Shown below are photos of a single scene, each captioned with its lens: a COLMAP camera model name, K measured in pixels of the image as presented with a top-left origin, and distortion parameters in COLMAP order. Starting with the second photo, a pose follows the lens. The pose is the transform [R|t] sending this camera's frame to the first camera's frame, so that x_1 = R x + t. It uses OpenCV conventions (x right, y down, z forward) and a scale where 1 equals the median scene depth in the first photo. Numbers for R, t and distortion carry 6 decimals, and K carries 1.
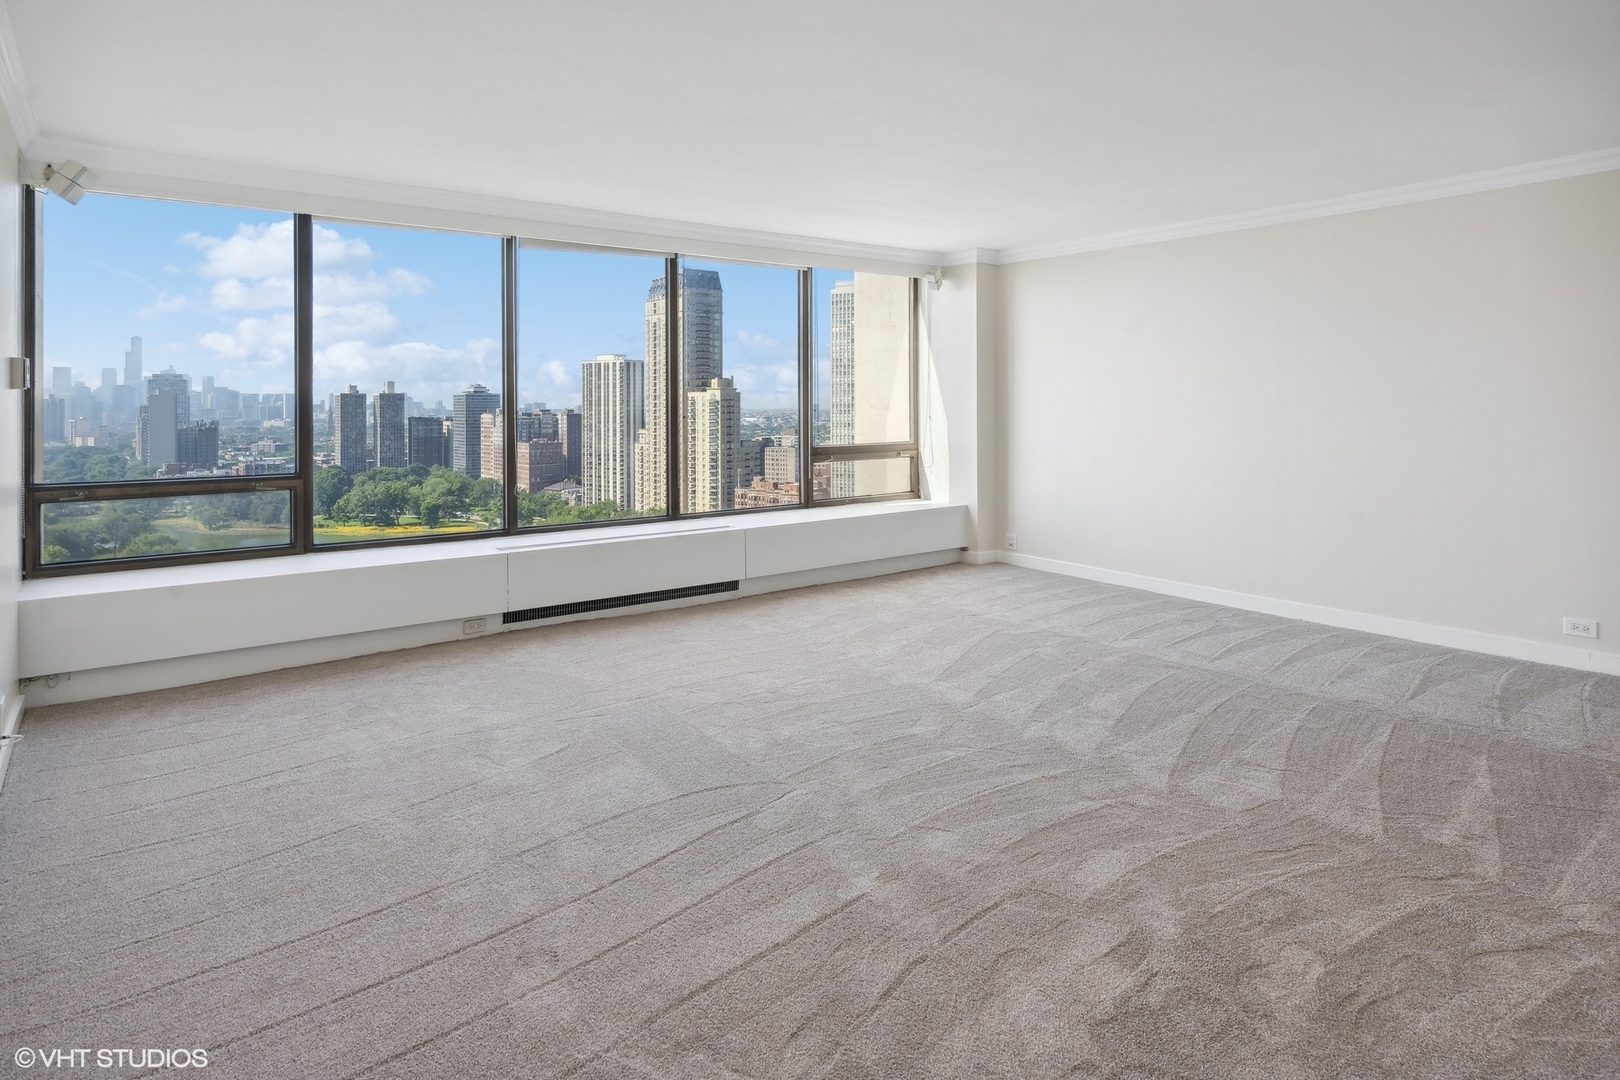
lens RADIAL K [[975.1, 0, 785.4], [0, 975.1, 473.9], [0, 0, 1]] dist [-0.000882, 0.000092]
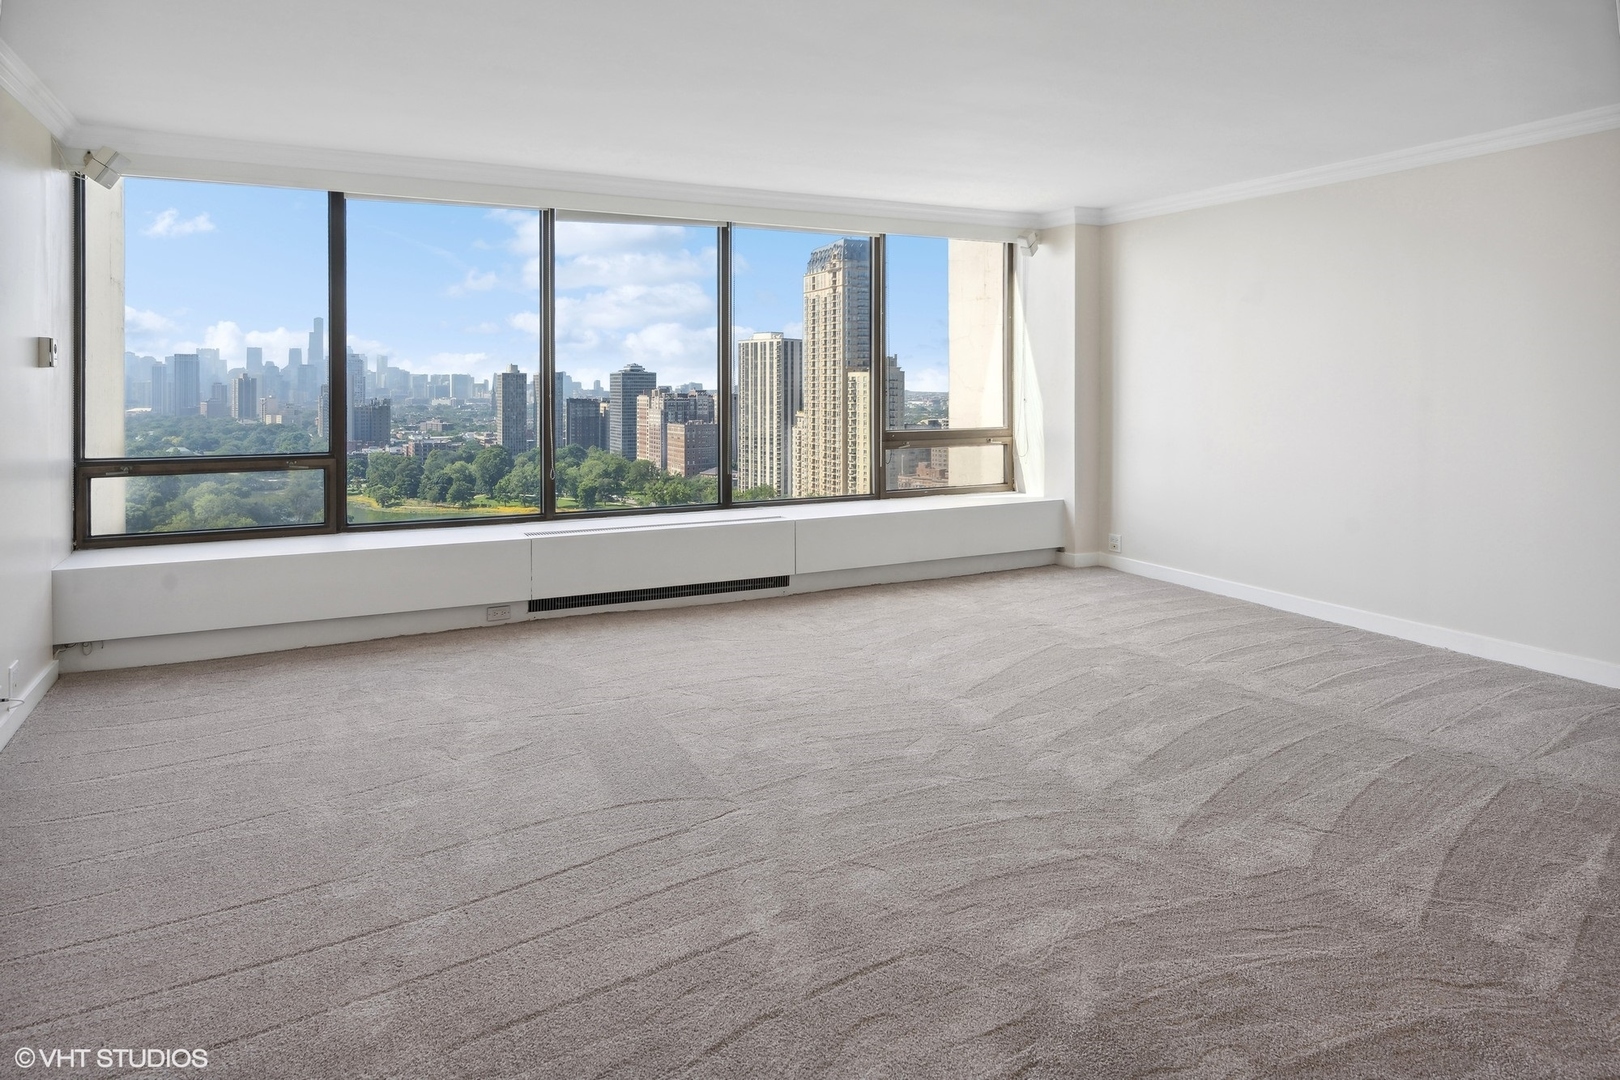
lens RADIAL K [[1043.3, 0, 762.5], [0, 1043.3, 467.8], [0, 0, 1]] dist [-0.000933, 0.000495]
pose [[0.982499, 0.017449, -0.185451, 0.126059], [-0.016040, 0.999830, 0.009091, -0.001647], [0.185578, -0.005958, 0.982611, 0.031781]]
